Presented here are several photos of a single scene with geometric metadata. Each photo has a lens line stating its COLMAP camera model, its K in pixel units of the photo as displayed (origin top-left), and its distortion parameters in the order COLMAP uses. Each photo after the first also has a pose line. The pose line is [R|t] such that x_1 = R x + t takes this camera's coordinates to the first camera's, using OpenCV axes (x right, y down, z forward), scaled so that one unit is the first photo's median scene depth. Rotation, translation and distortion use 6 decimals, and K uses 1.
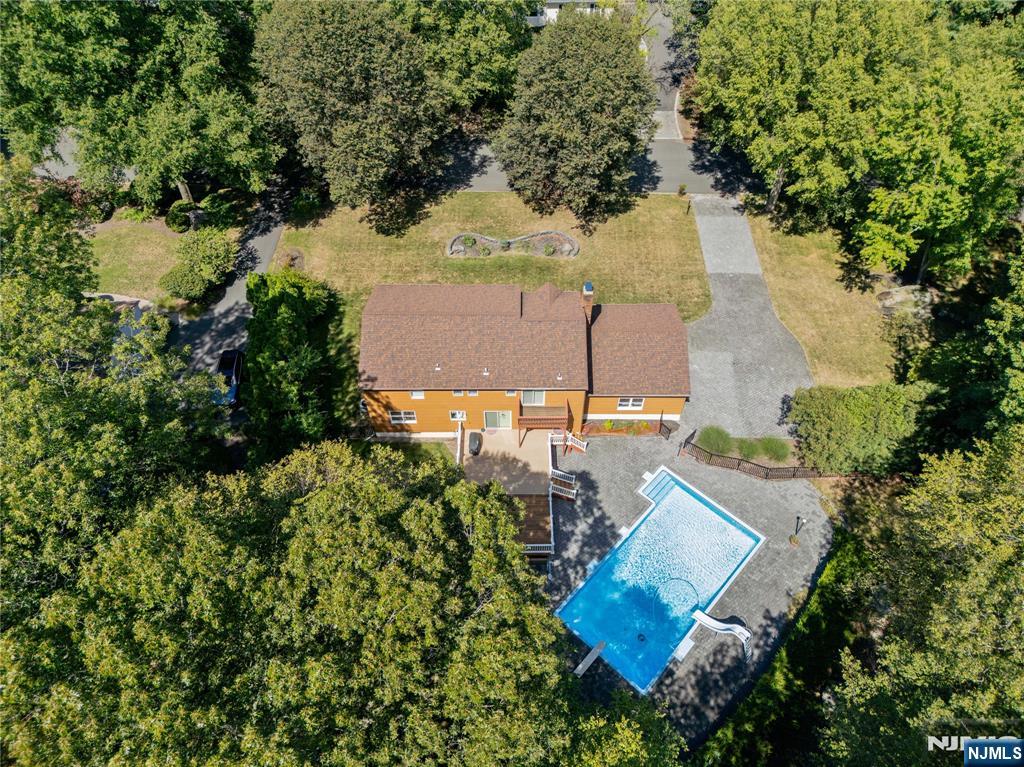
lens RADIAL K [[728.9, 0, 512.0], [0, 728.9, 383.5], [0, 0, 1]] dist [0.057134, -0.002470]
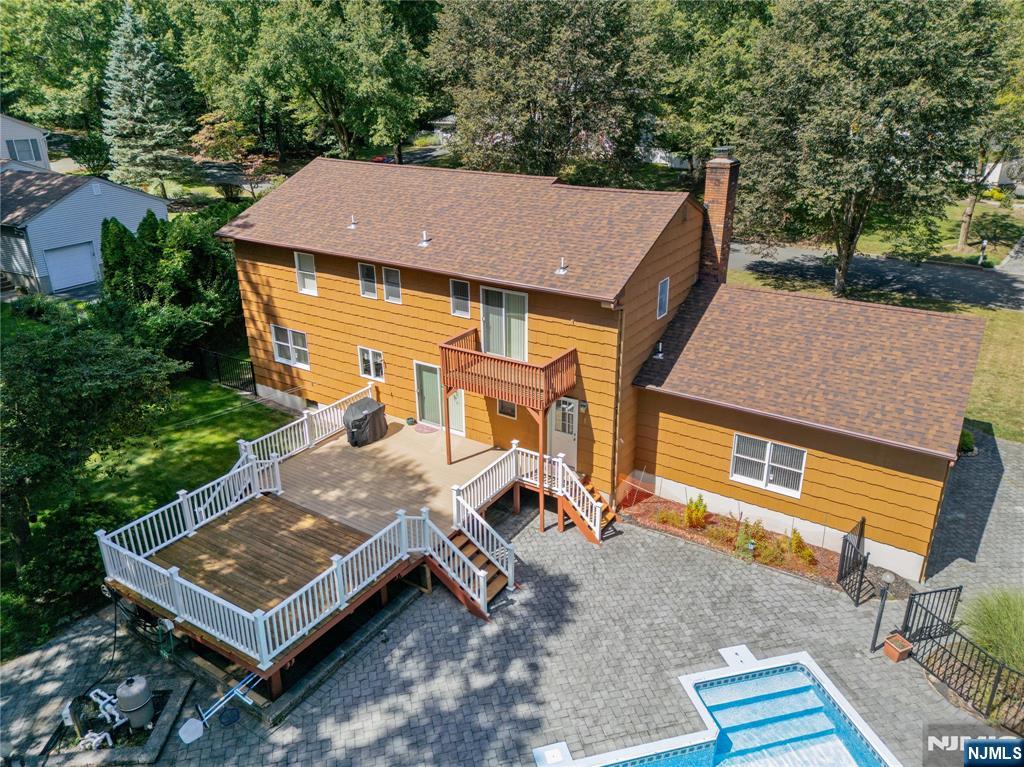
lens RADIAL K [[728.9, 0, 512.0], [0, 728.9, 383.5], [0, 0, 1]] dist [0.057134, -0.002470]
pose [[0.837217, 0.216384, -0.502240, 0.247994], [-0.427934, 0.831041, -0.355307, 0.190337], [0.340499, 0.512395, 0.788360, 0.708777]]
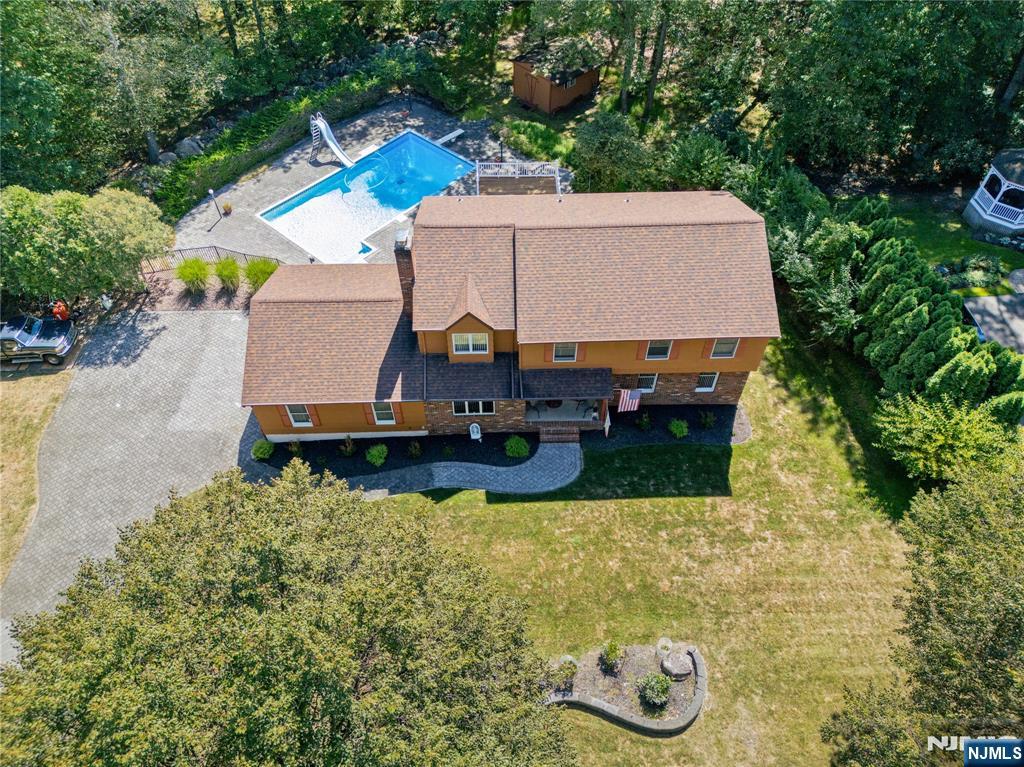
lens RADIAL K [[728.9, 0, 512.0], [0, 728.9, 383.5], [0, 0, 1]] dist [0.057134, -0.002470]
pose [[-0.999583, 0.028632, -0.003611, 0.021431], [-0.008930, -0.187900, 0.982148, -0.769678], [0.027442, 0.981771, 0.188078, 1.040383]]
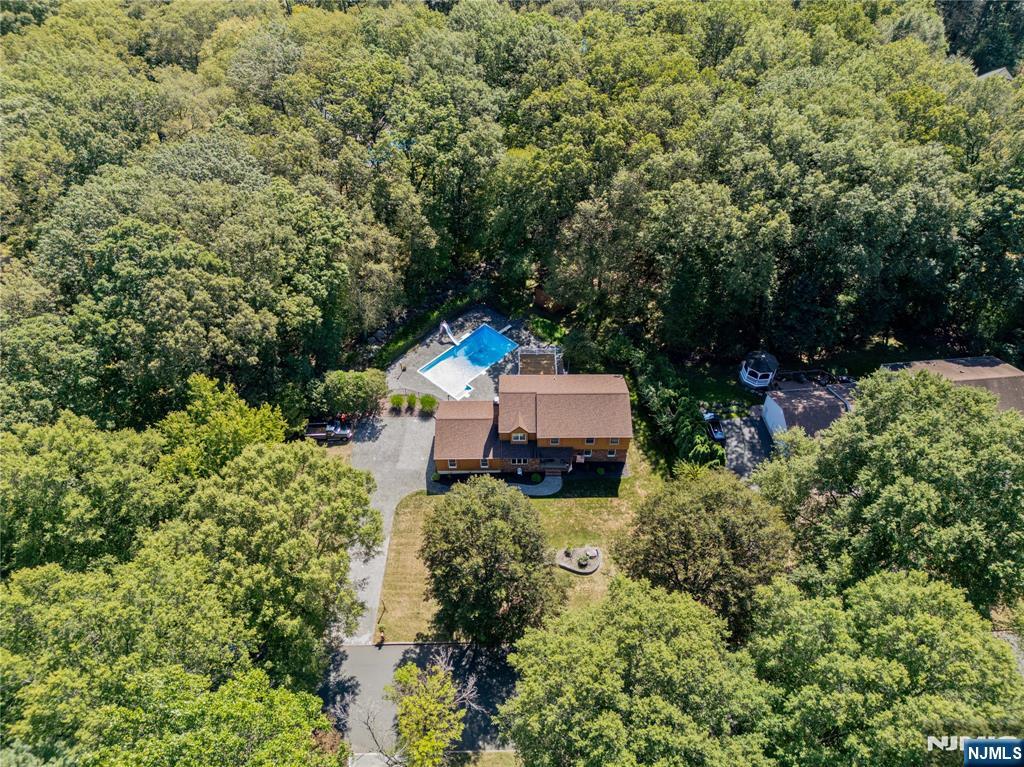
lens RADIAL K [[693.8, 0, 512.0], [0, 693.8, 383.5], [0, 0, 1]] dist [0.100142, -0.000734]
pose [[-0.999758, 0.015723, 0.015411, 0.045127], [0.013434, -0.118924, 0.992812, -1.748409], [0.017442, 0.992779, 0.118684, 0.803035]]
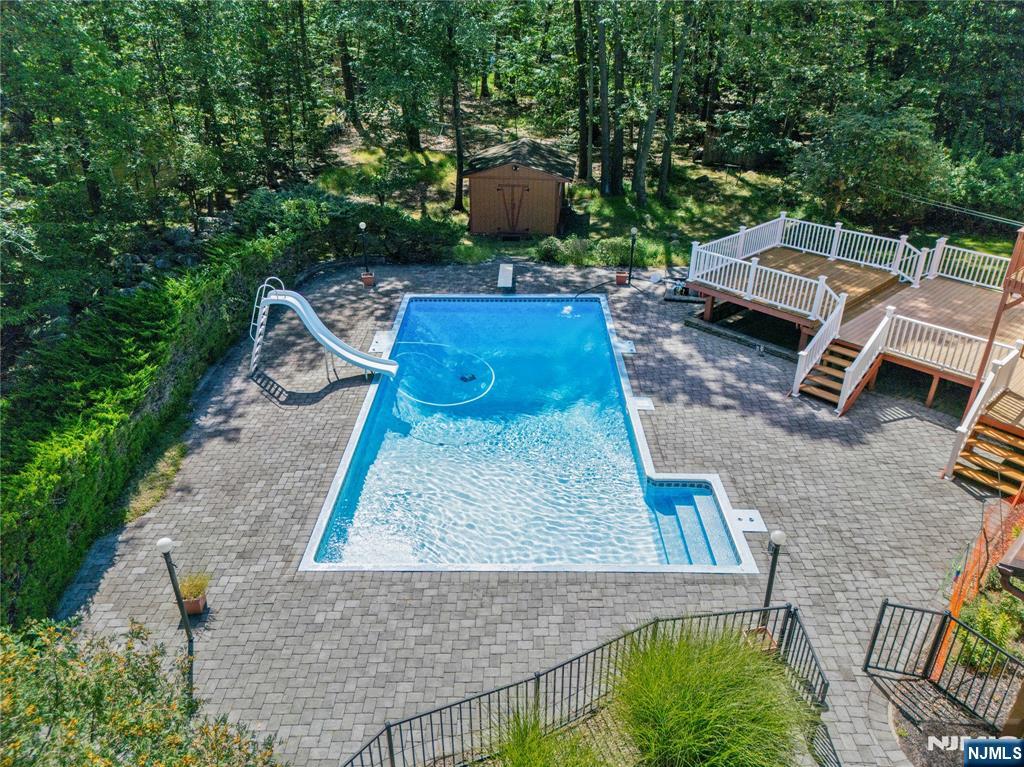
lens RADIAL K [[693.8, 0, 512.0], [0, 693.8, 383.5], [0, 0, 1]] dist [0.100142, -0.000734]
pose [[-0.738308, 0.338033, -0.583640, 0.412286], [-0.525303, 0.254559, 0.811946, -0.062048], [0.423036, 0.906054, -0.010374, 0.968668]]
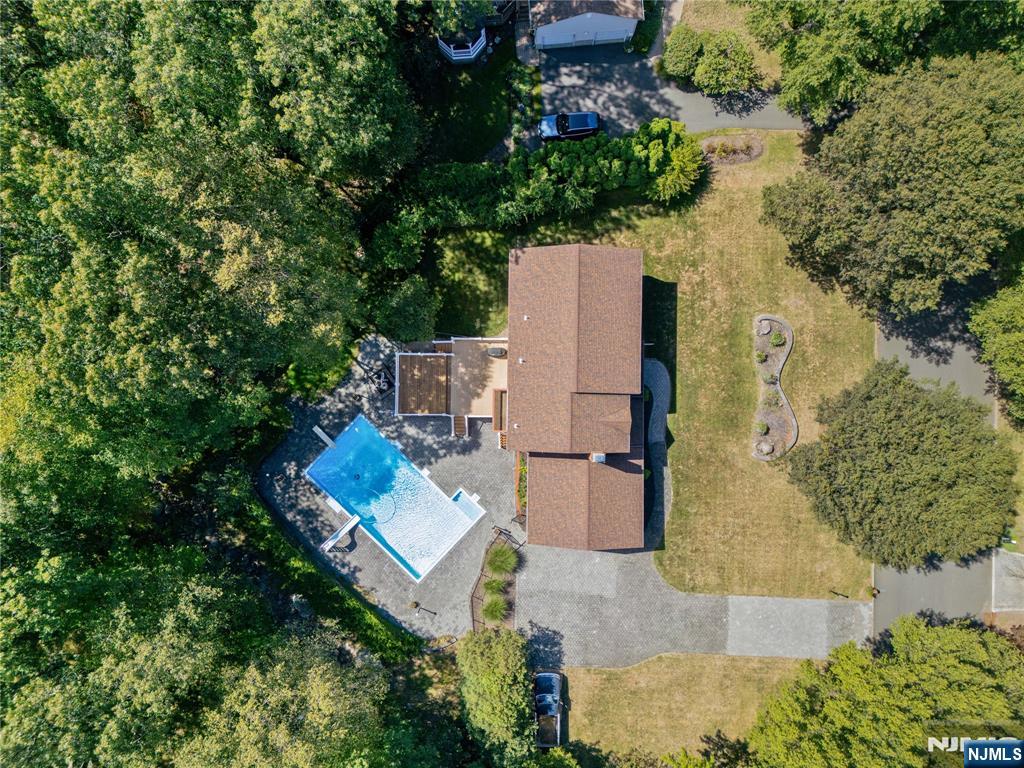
lens RADIAL K [[728.9, 0, 512.0], [0, 728.9, 384.0], [0, 0, 1]] dist [0.057134, -0.002470]
pose [[-0.012424, 0.999885, -0.008752, 0.010245], [-0.763905, -0.003843, 0.645318, -0.726539], [0.645210, 0.014703, 0.763864, 0.132411]]
